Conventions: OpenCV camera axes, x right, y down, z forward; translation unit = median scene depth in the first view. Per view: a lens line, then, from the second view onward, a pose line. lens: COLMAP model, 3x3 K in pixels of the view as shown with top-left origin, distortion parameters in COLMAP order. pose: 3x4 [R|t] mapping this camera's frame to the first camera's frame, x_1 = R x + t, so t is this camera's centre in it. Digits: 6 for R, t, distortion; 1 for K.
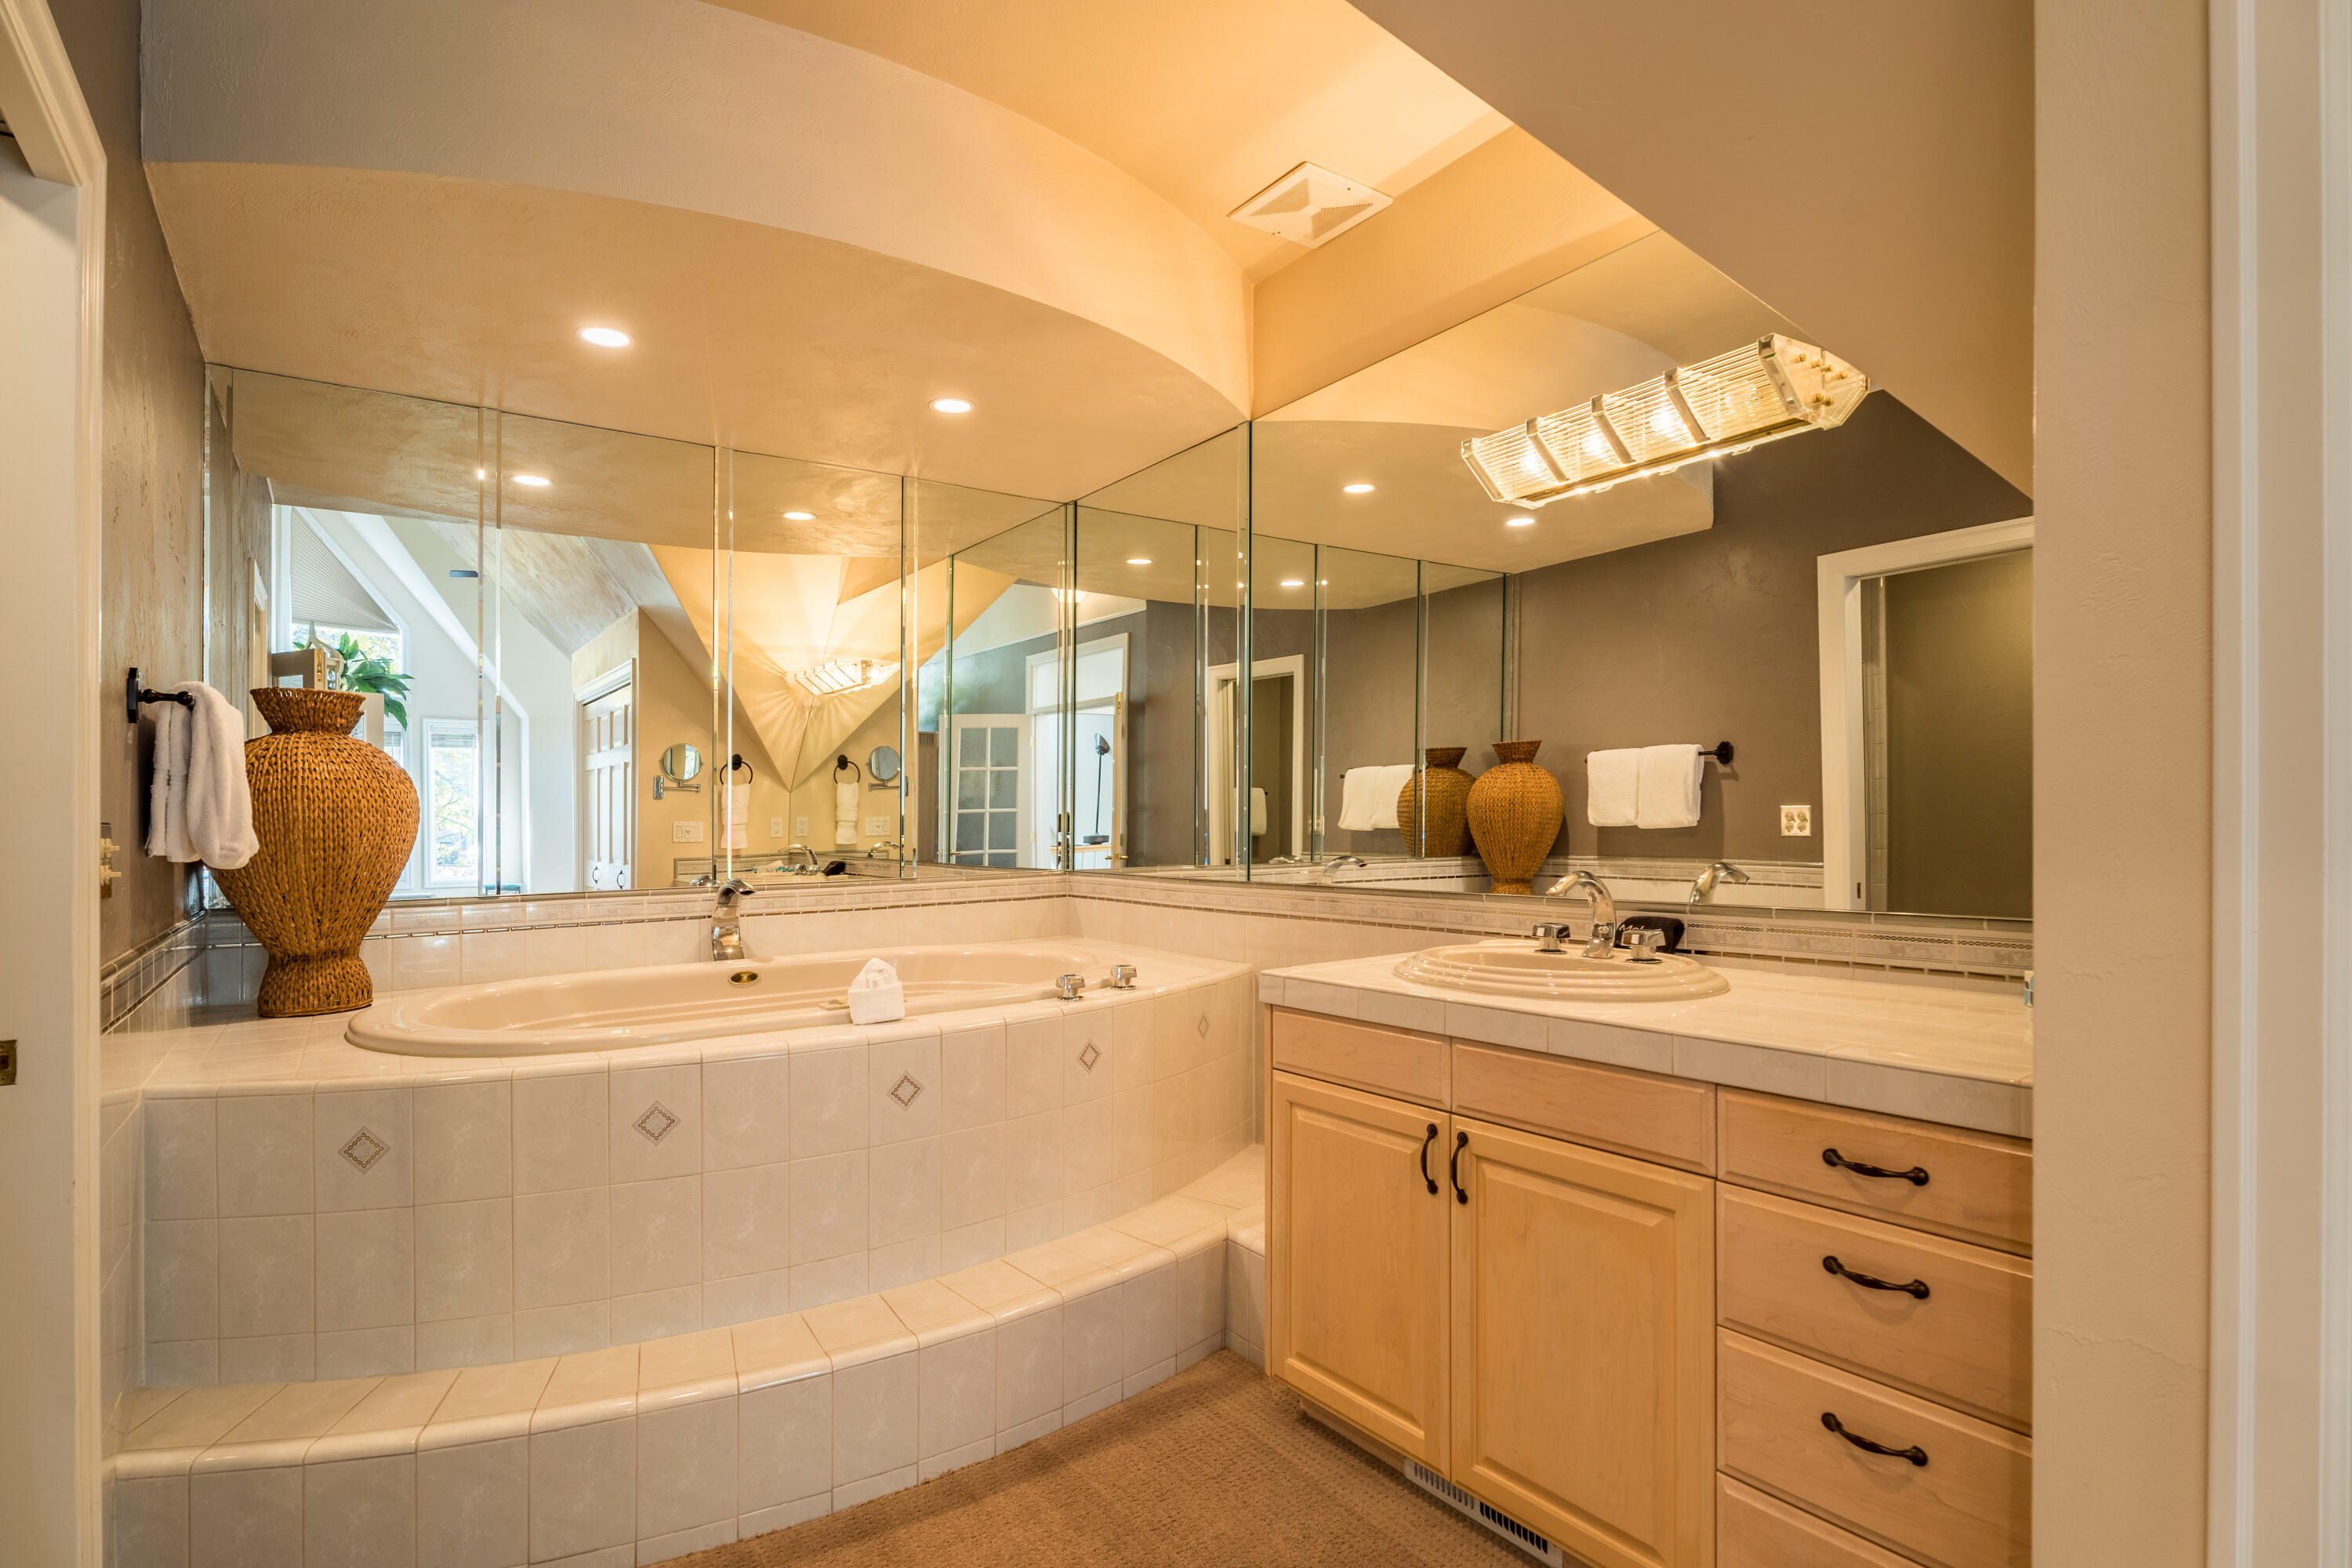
lens RADIAL K [[1169.0, 0, 1168.7], [0, 1169.0, 792.5], [0, 0, 1]] dist [-0.003441, 0.000282]
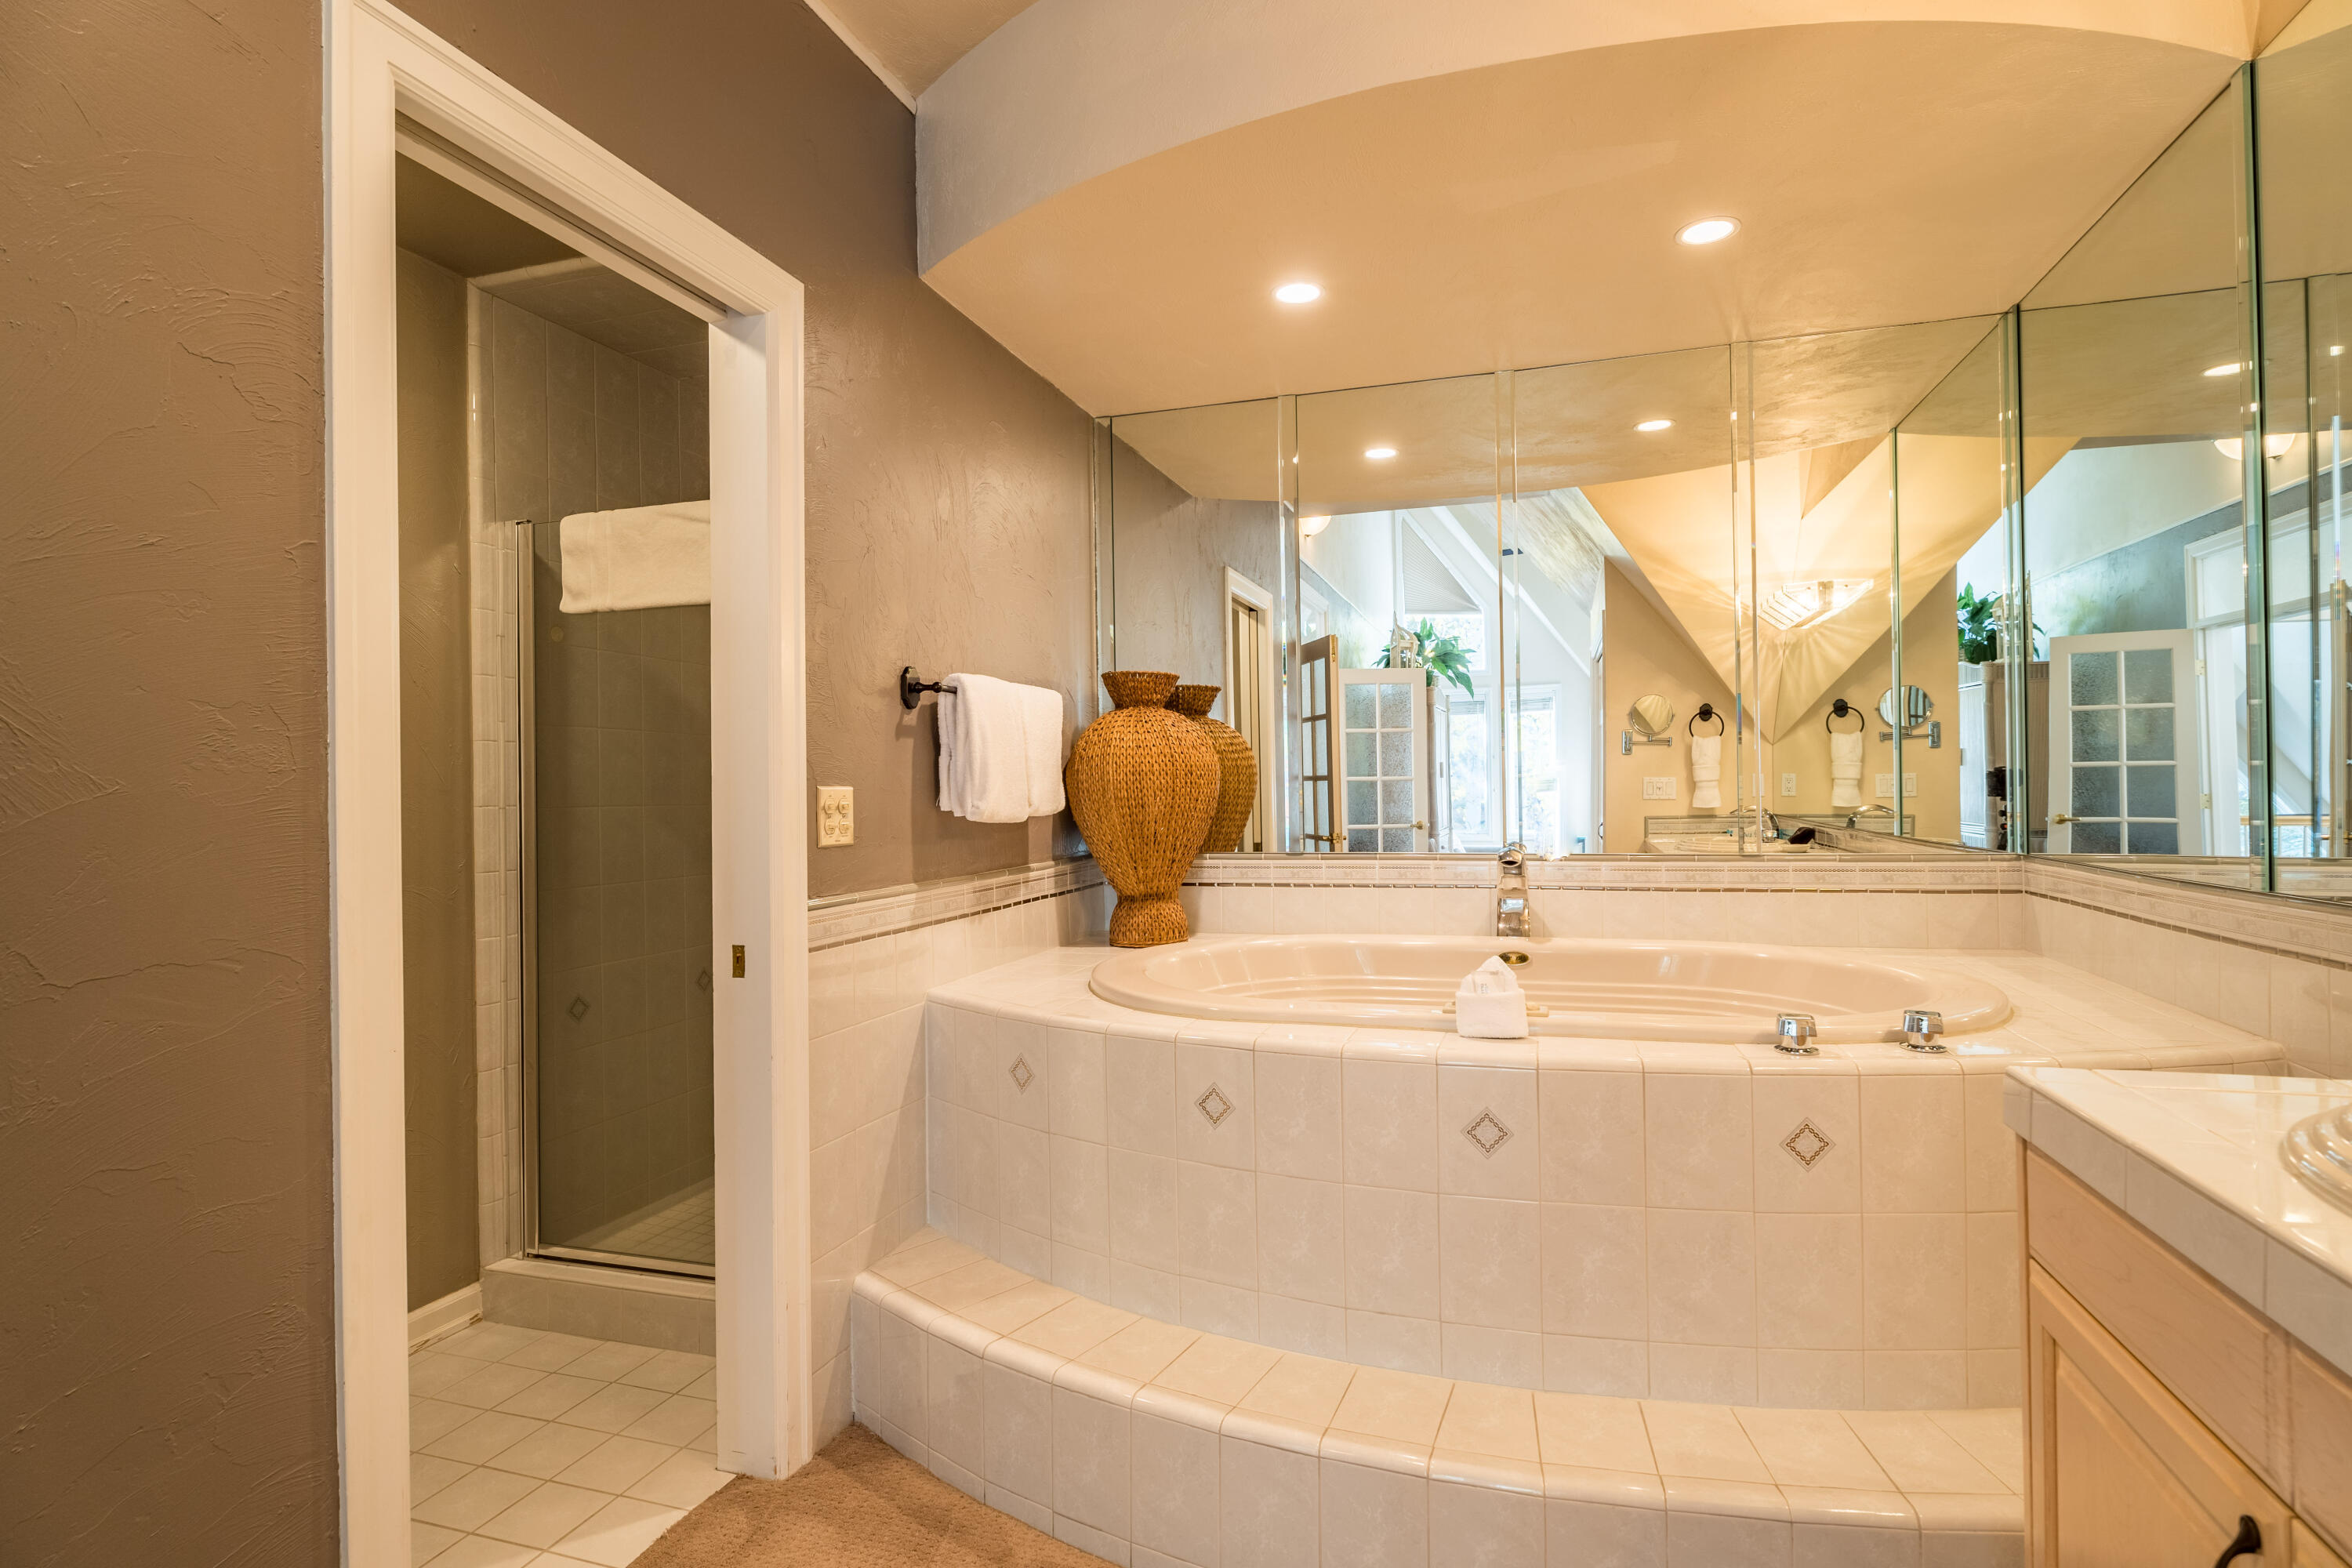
lens RADIAL K [[1168.0, 0, 1176.7], [0, 1168.0, 747.5], [0, 0, 1]] dist [-0.004268, 0.000655]
pose [[0.609973, -0.022071, -0.792115, 0.105409], [0.021573, 0.999704, -0.011242, 0.001485], [0.792129, -0.010231, 0.610268, 0.143526]]
